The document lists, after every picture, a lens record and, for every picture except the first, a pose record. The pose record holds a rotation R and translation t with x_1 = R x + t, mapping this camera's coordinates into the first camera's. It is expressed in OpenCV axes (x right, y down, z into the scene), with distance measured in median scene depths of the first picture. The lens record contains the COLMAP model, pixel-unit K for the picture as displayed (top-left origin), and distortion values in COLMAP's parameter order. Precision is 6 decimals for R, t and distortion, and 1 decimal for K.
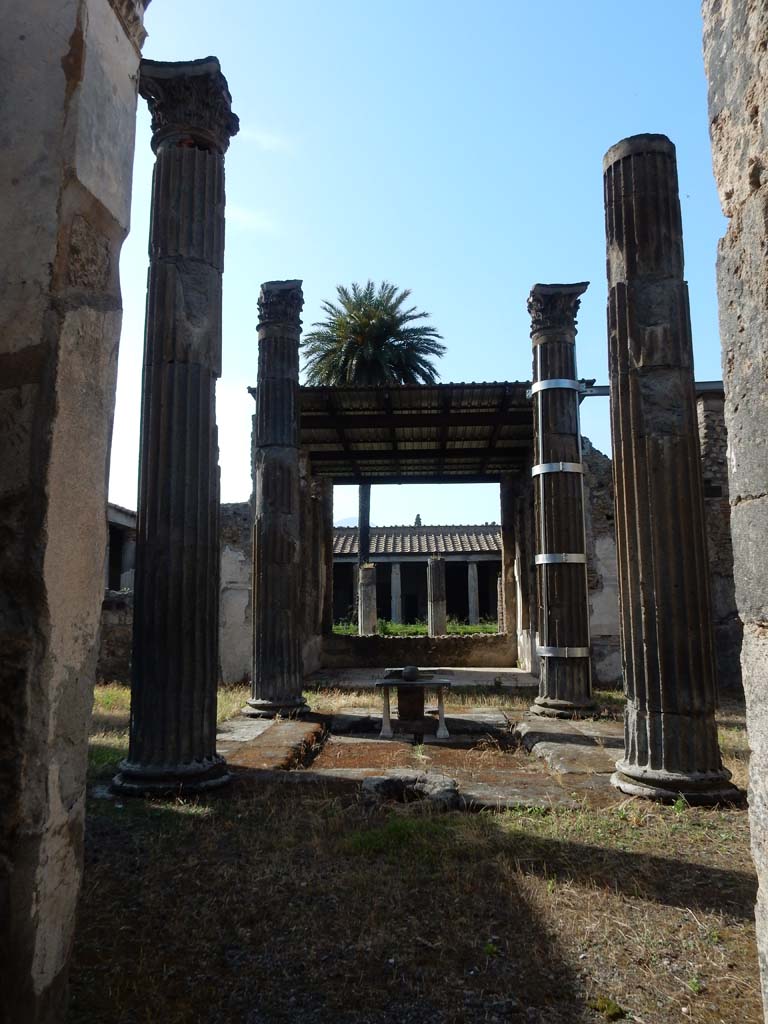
lens RADIAL K [[755.3, 0, 385.2], [0, 755.3, 506.7], [0, 0, 1]] dist [-0.006918, -0.007518]
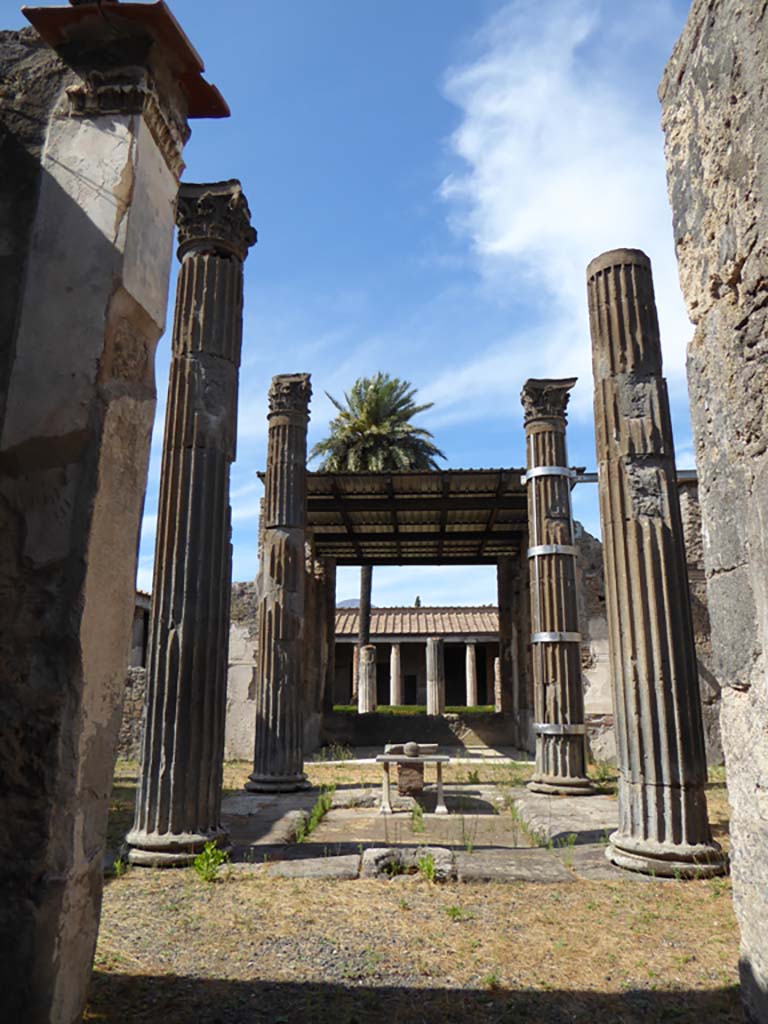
lens RADIAL K [[731.4, 0, 384.0], [0, 731.4, 512.0], [0, 0, 1]] dist [-0.039914, 0.007309]
pose [[0.999964, 0.008148, -0.002483, -0.001887], [-0.008363, 0.994491, -0.104490, 0.004250], [0.001618, 0.104507, 0.994523, -0.015759]]
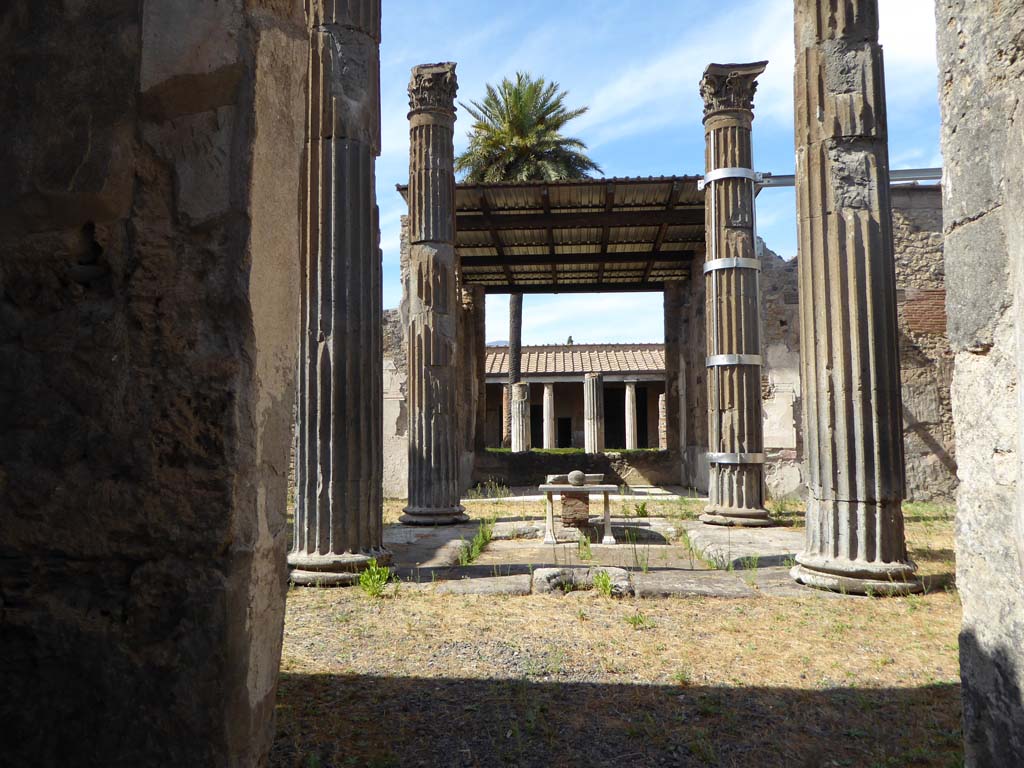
lens RADIAL K [[807.8, 0, 512.0], [0, 807.8, 384.0], [0, 0, 1]] dist [-0.002726, -0.003520]
pose [[0.999656, -0.002590, -0.026088, -0.018227], [0.004301, 0.997828, 0.065736, 0.032125], [0.025861, -0.065825, 0.997496, -0.014944]]
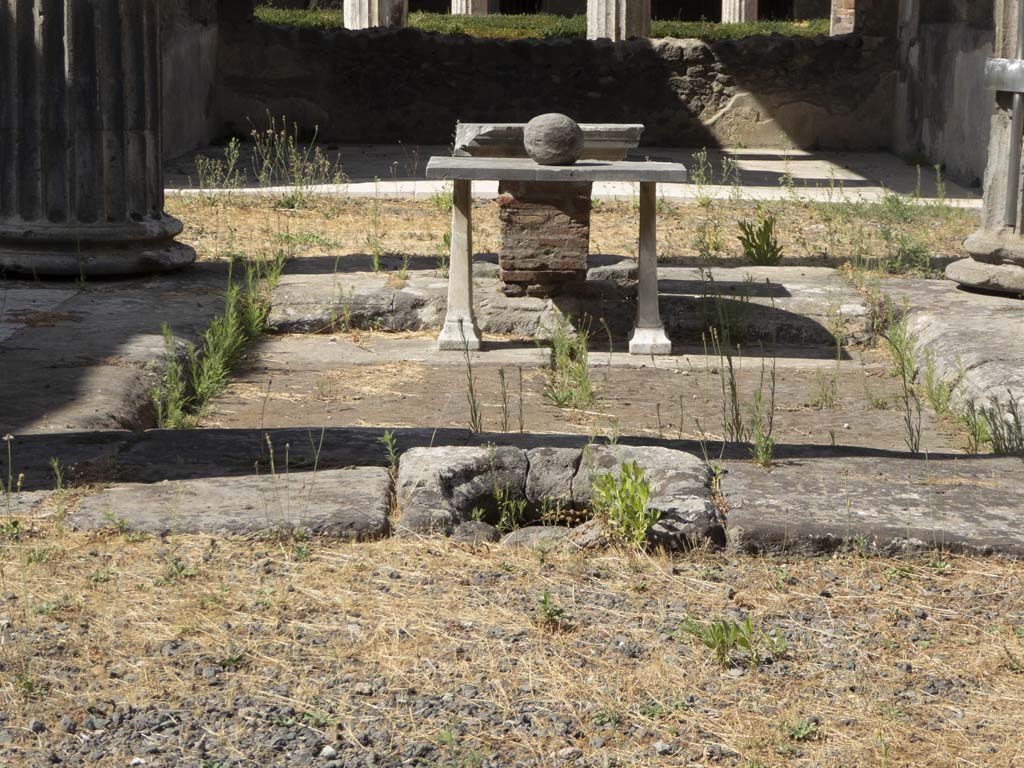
lens RADIAL K [[2612.7, 0, 526.0], [0, 2612.7, 383.3], [0, 0, 1]] dist [0.296176, -1.281283]
pose [[0.998881, 0.018809, 0.043391, -0.015345], [-0.030380, 0.958365, 0.283925, 0.025457], [-0.036244, -0.284926, 0.957864, 0.013545]]
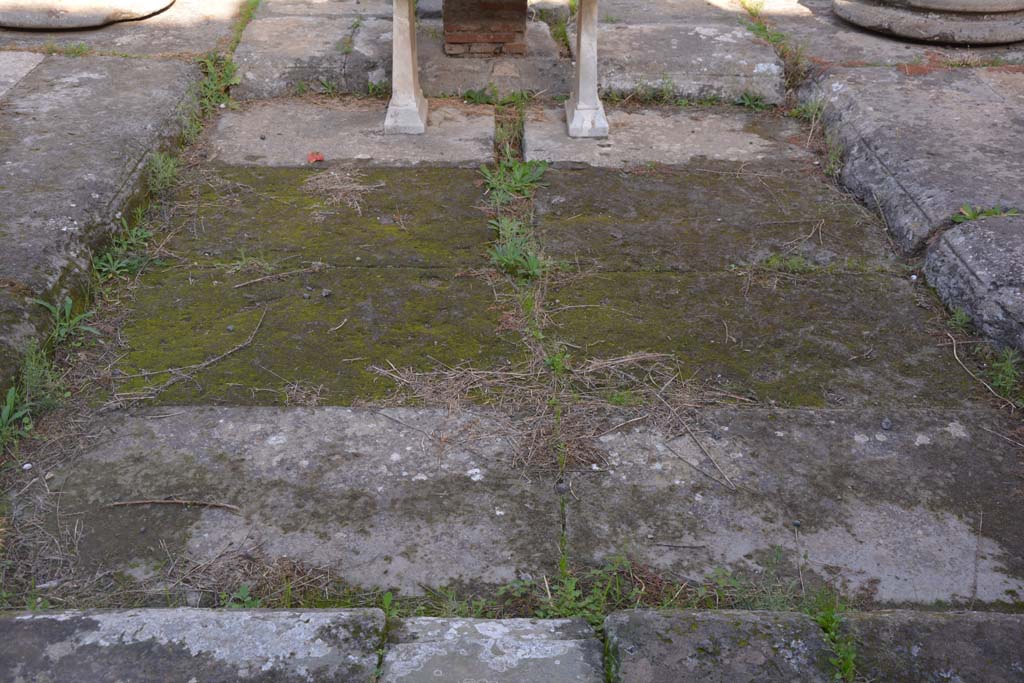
lens RADIAL K [[1122.7, 0, 512.0], [0, 1122.7, 341.5], [0, 0, 1]] dist [-0.005192, 0.231514]
pose [[0.996956, -0.011444, 0.077128, 0.007801], [-0.039452, 0.779169, 0.625572, 0.077426], [-0.067255, -0.626710, 0.776345, 0.542658]]
